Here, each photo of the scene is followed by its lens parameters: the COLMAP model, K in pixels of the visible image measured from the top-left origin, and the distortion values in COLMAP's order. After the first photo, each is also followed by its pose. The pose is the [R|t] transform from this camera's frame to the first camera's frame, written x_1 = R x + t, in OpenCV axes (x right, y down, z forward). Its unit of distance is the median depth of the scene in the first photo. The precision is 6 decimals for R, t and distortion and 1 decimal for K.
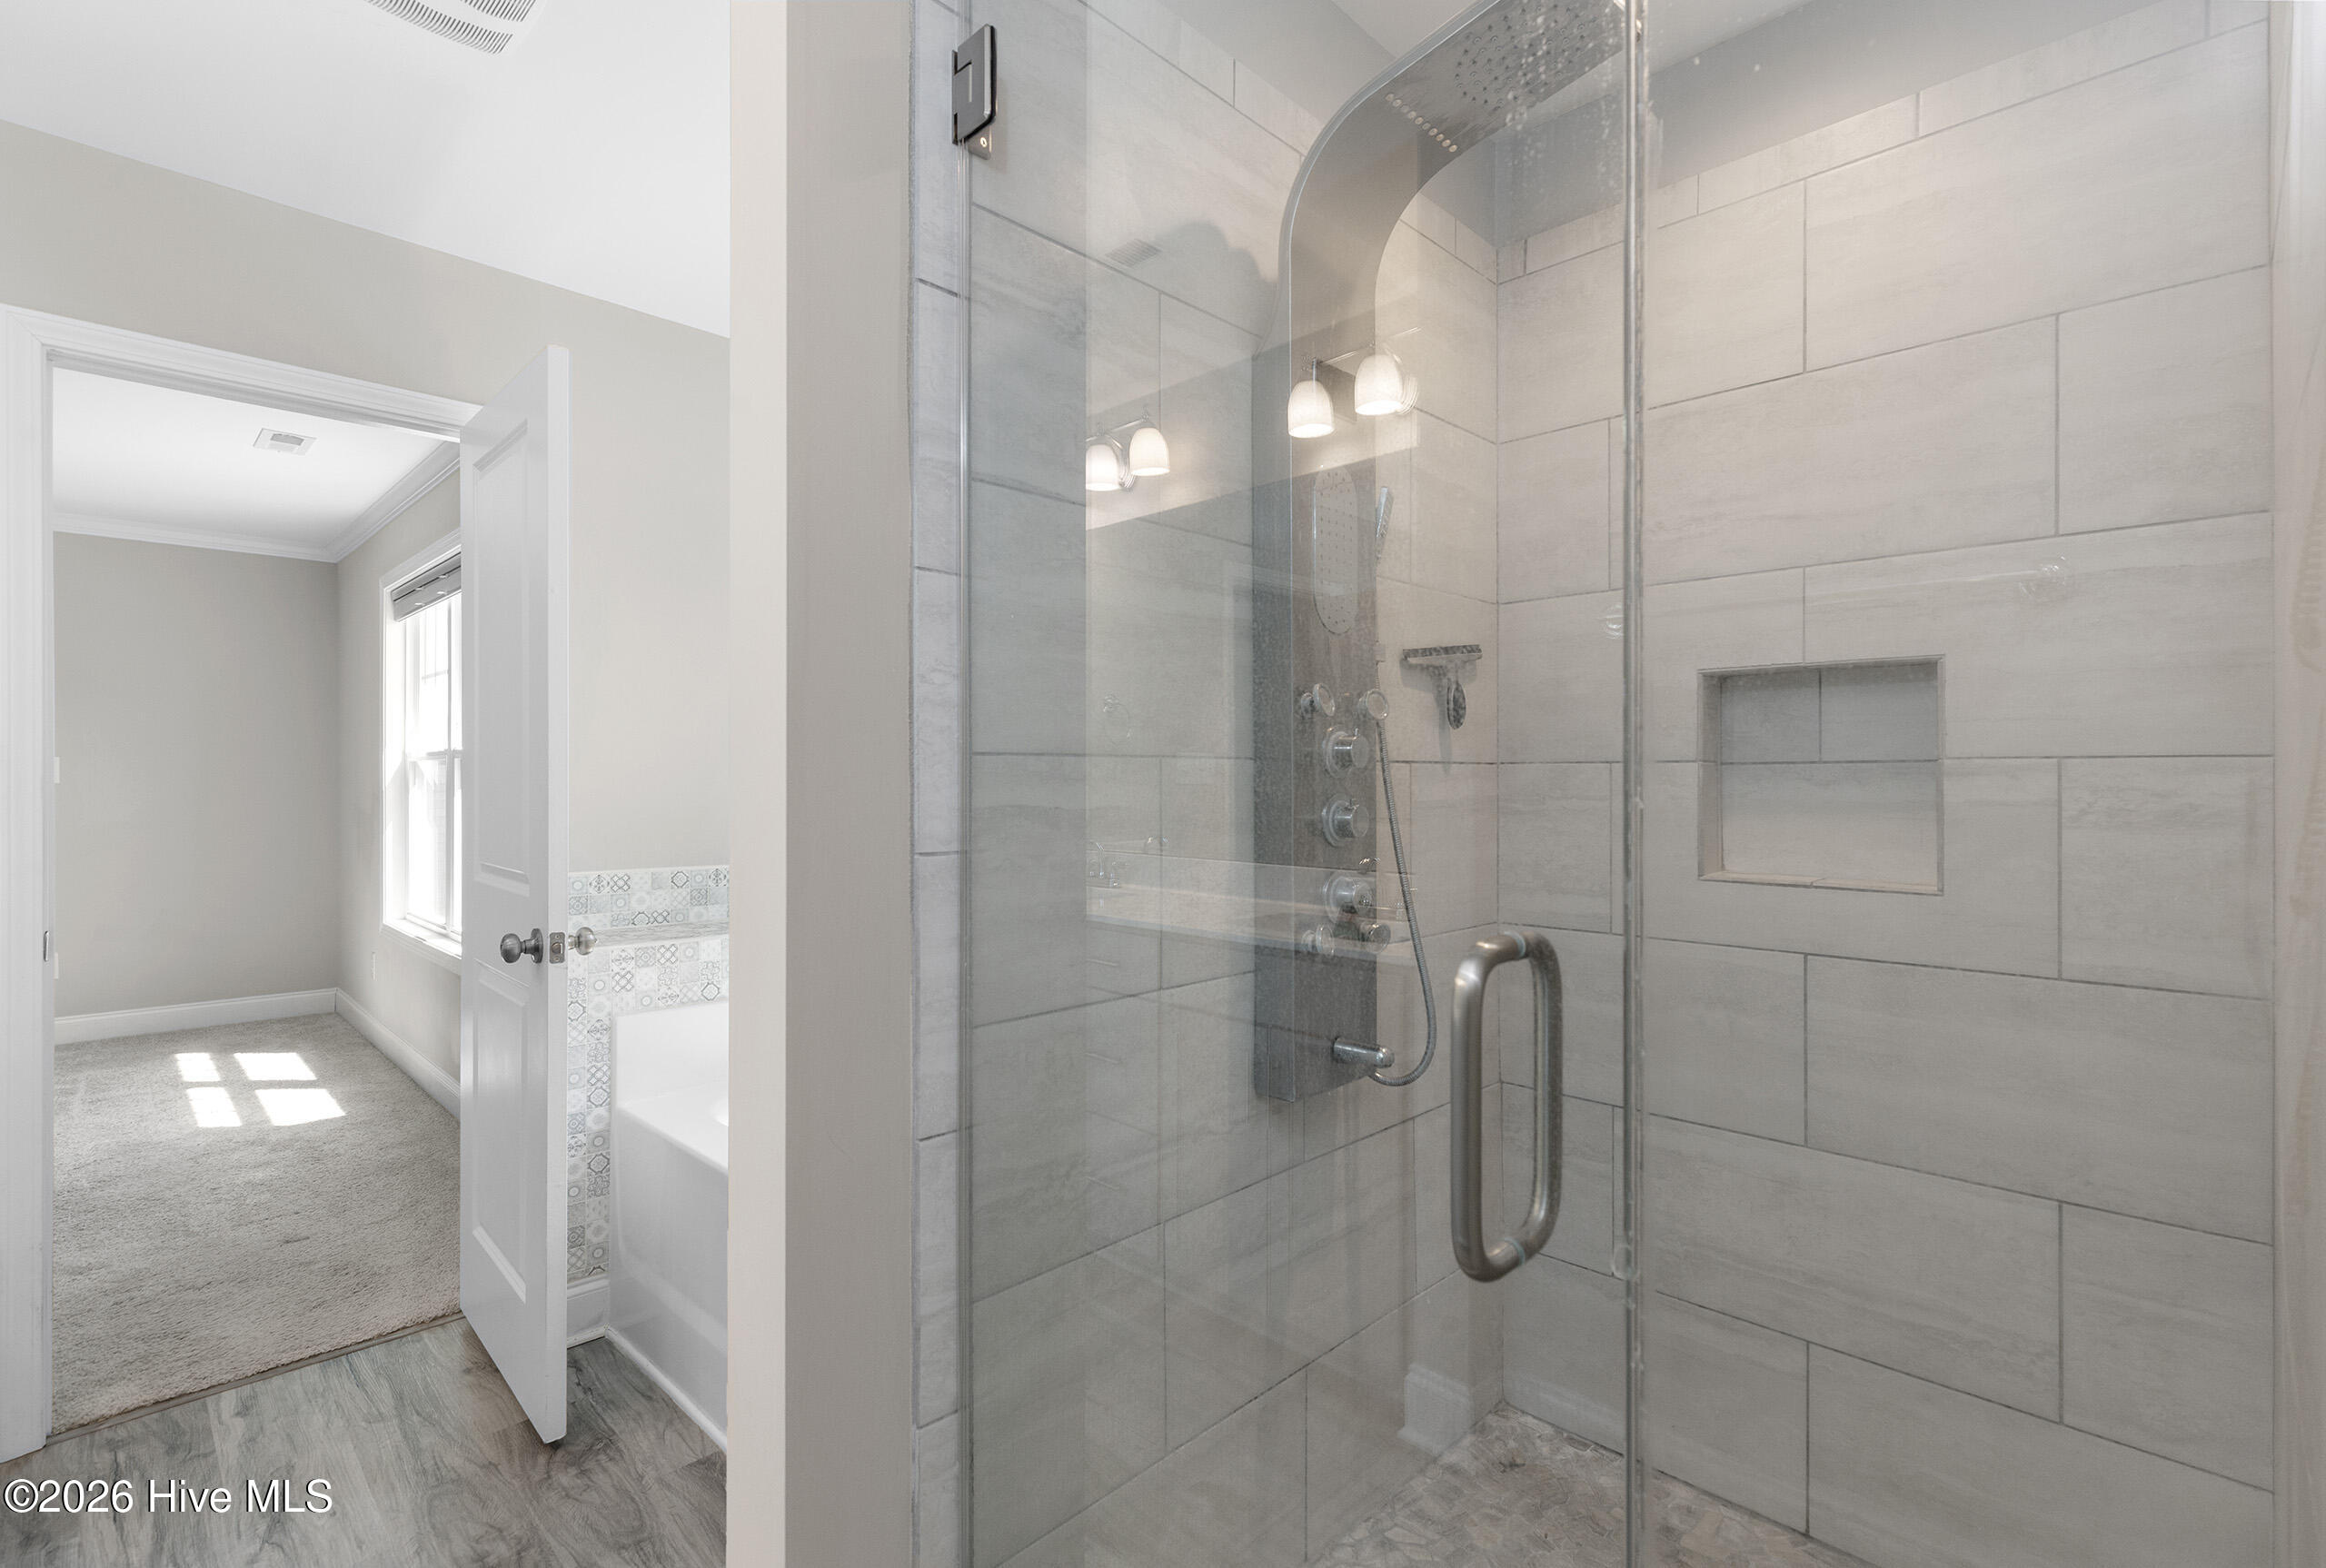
lens RADIAL K [[1082.1, 0, 1160.7], [0, 1082.1, 766.7], [0, 0, 1]] dist [0.011202, 0.000023]
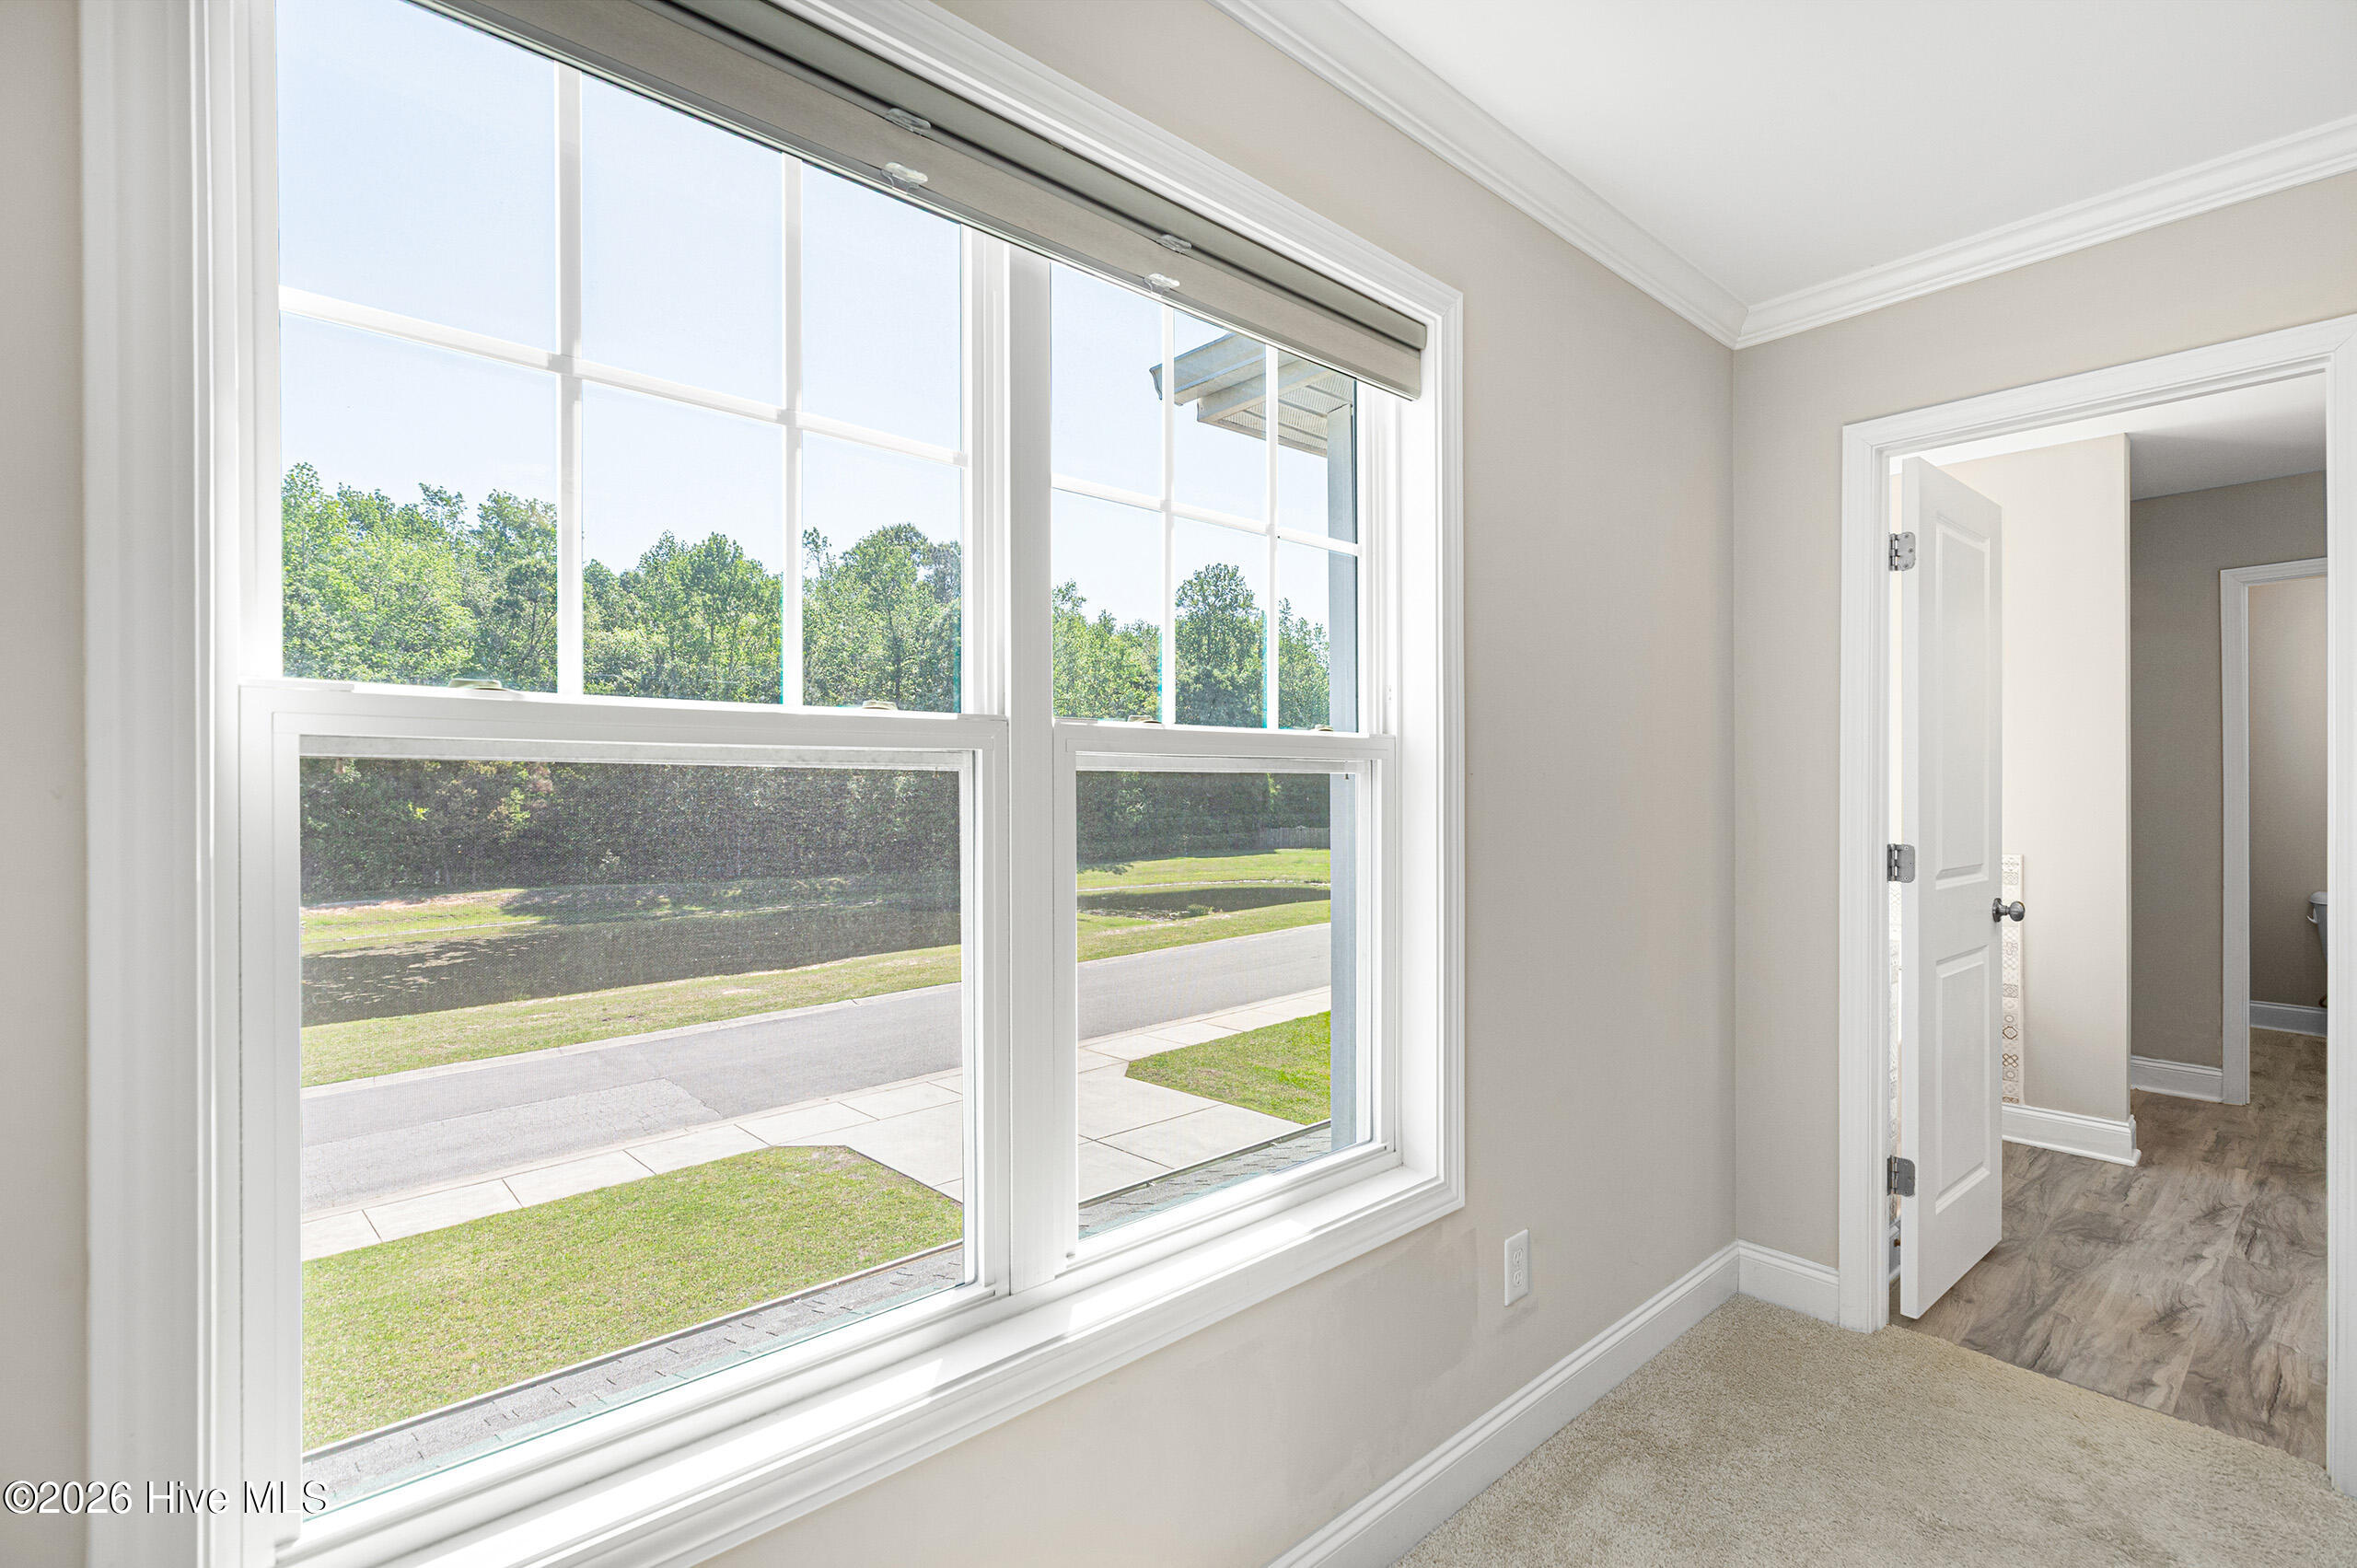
lens RADIAL K [[1072.4, 0, 1187.6], [0, 1072.4, 789.6], [0, 0, 1]] dist [0.011323, 0.000349]
pose [[0.050270, 0.000666, 0.998735, -1.142391], [-0.001724, 0.999998, -0.000580, 0.002667], [-0.998734, -0.001693, 0.050271, 1.105779]]
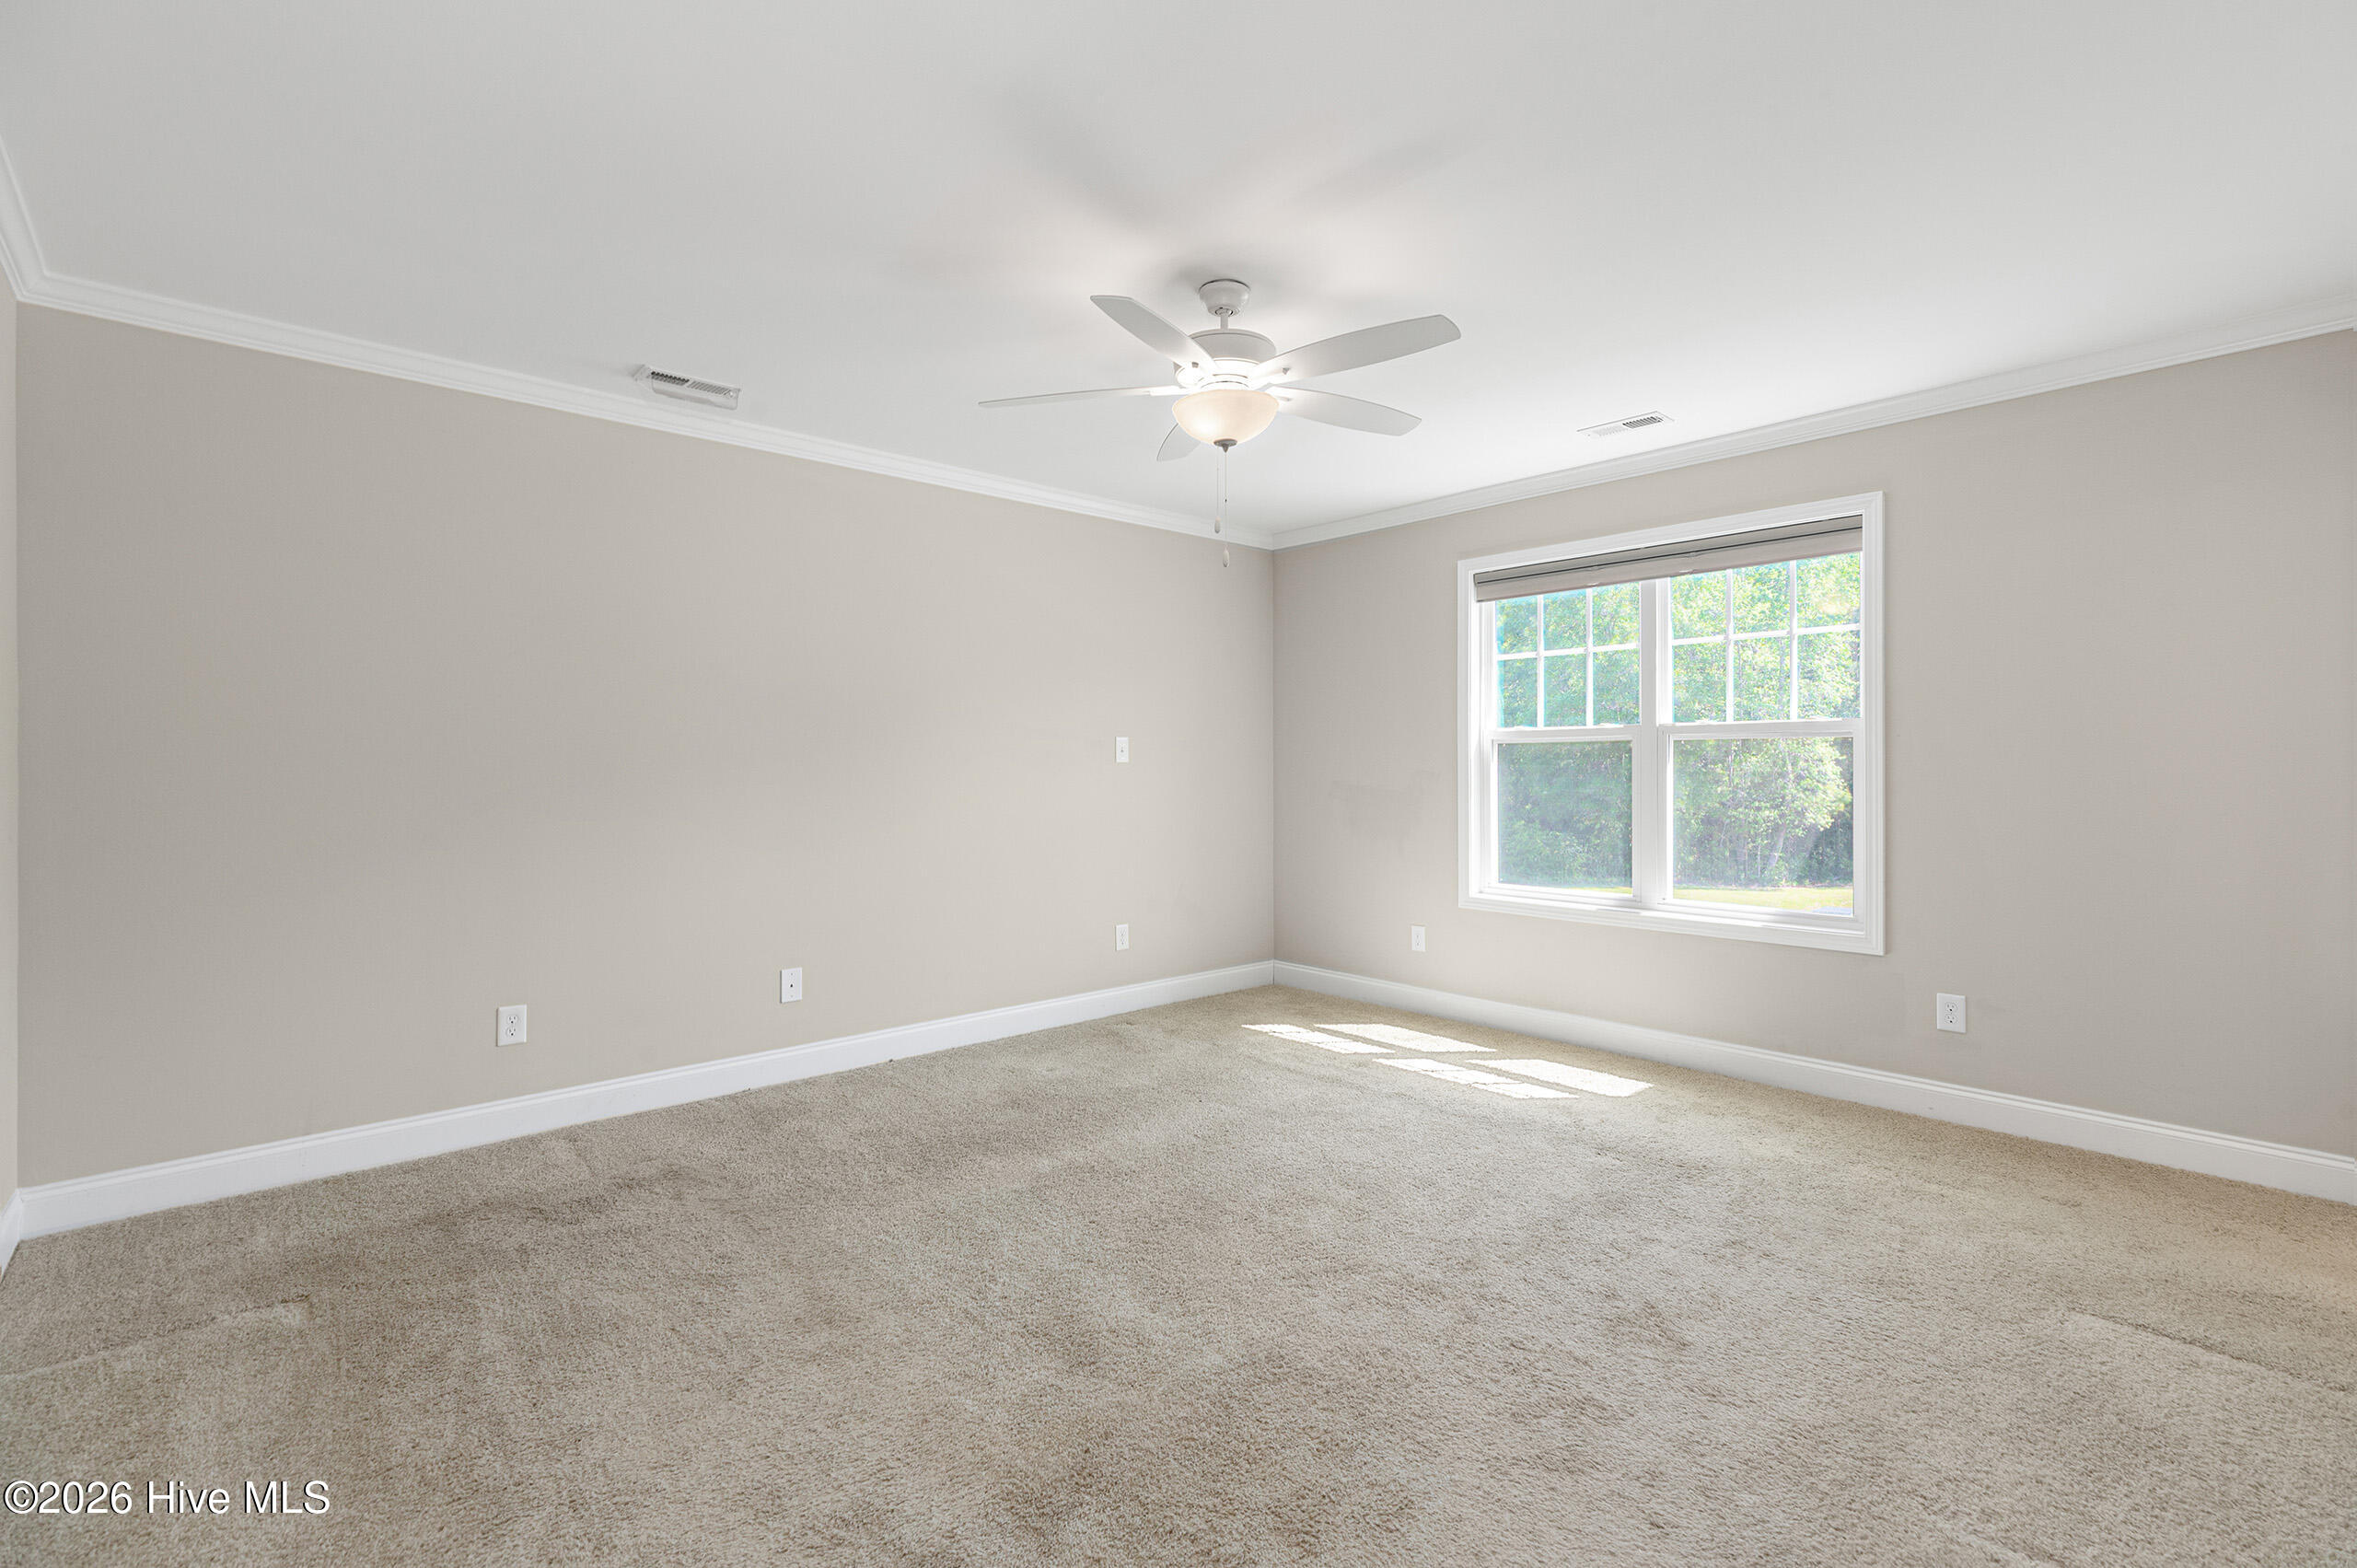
lens RADIAL K [[1042.7, 0, 1176.0], [0, 1042.7, 770.0], [0, 0, 1]] dist [0.002284, 0.000622]
pose [[0.999527, -0.001306, -0.030715, -1.253805], [0.001665, 0.999931, 0.011652, 0.014060], [0.030698, -0.011697, 0.999460, 0.007612]]
